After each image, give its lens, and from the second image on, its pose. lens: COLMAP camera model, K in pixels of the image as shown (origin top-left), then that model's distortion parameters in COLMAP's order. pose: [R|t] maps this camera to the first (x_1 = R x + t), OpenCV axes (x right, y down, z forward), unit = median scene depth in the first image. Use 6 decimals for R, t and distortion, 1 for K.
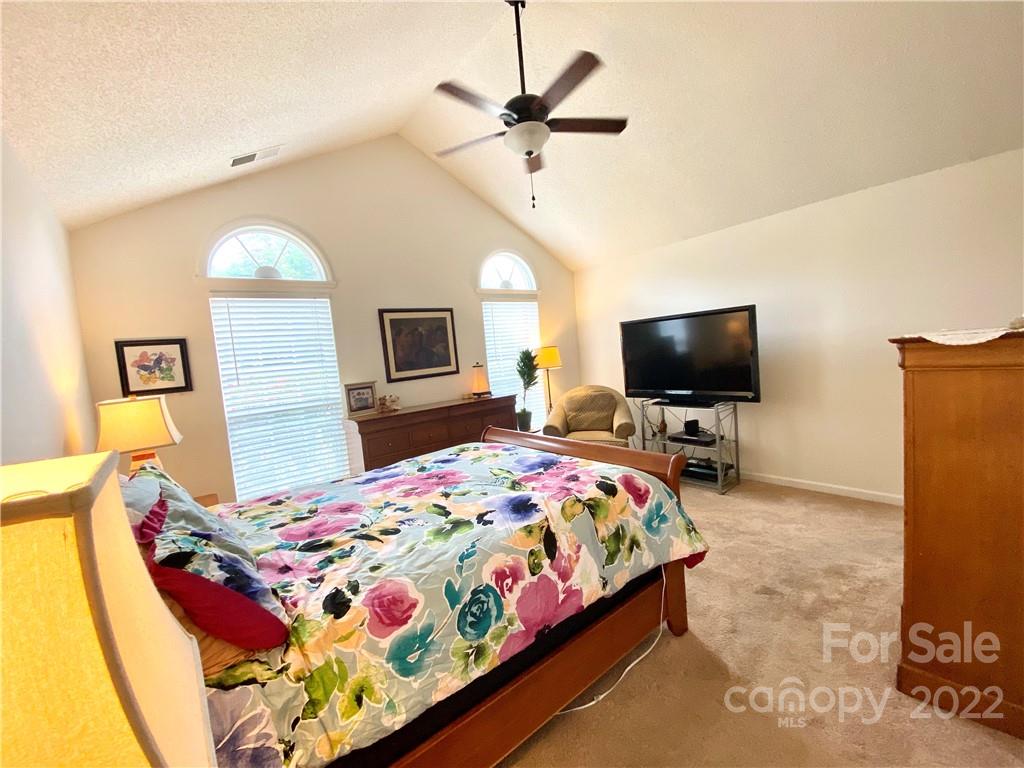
lens RADIAL K [[409.1, 0, 508.9], [0, 409.1, 388.8], [0, 0, 1]] dist [0.004752, -0.008614]
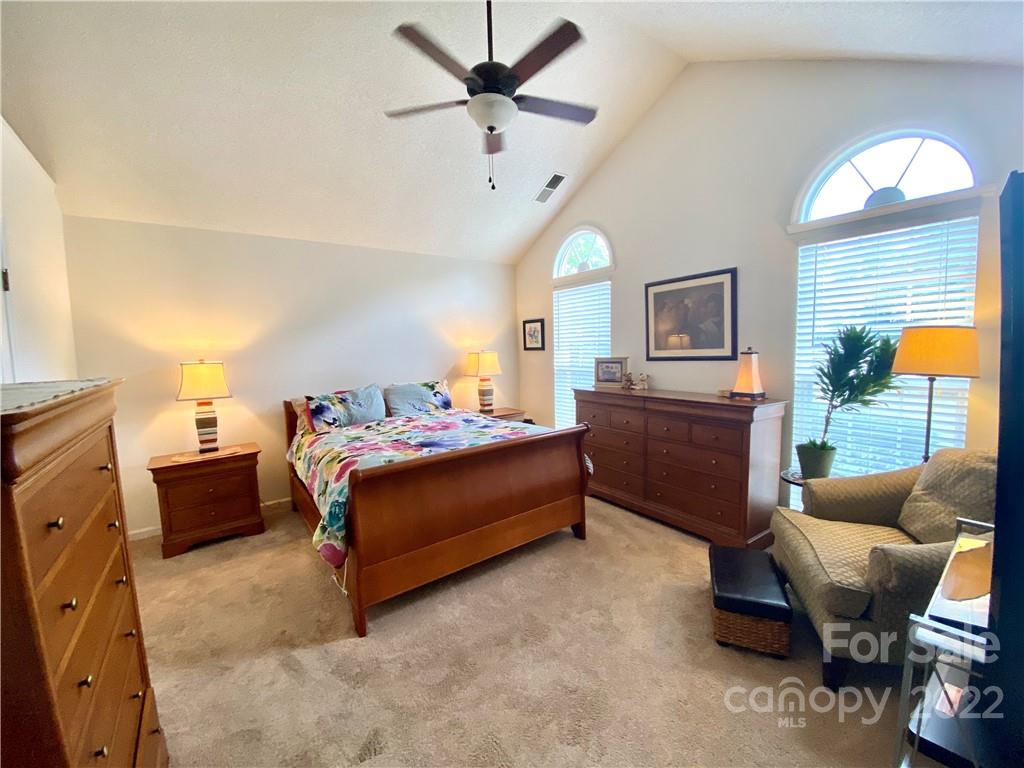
lens RADIAL K [[409.1, 0, 509.1], [0, 409.1, 380.5], [0, 0, 1]] dist [0.004752, -0.008614]
pose [[-0.046527, 0.190726, -0.980540, 0.721034], [-0.025000, 0.981073, 0.192016, -0.154202], [0.998604, 0.033447, -0.040878, 0.752937]]
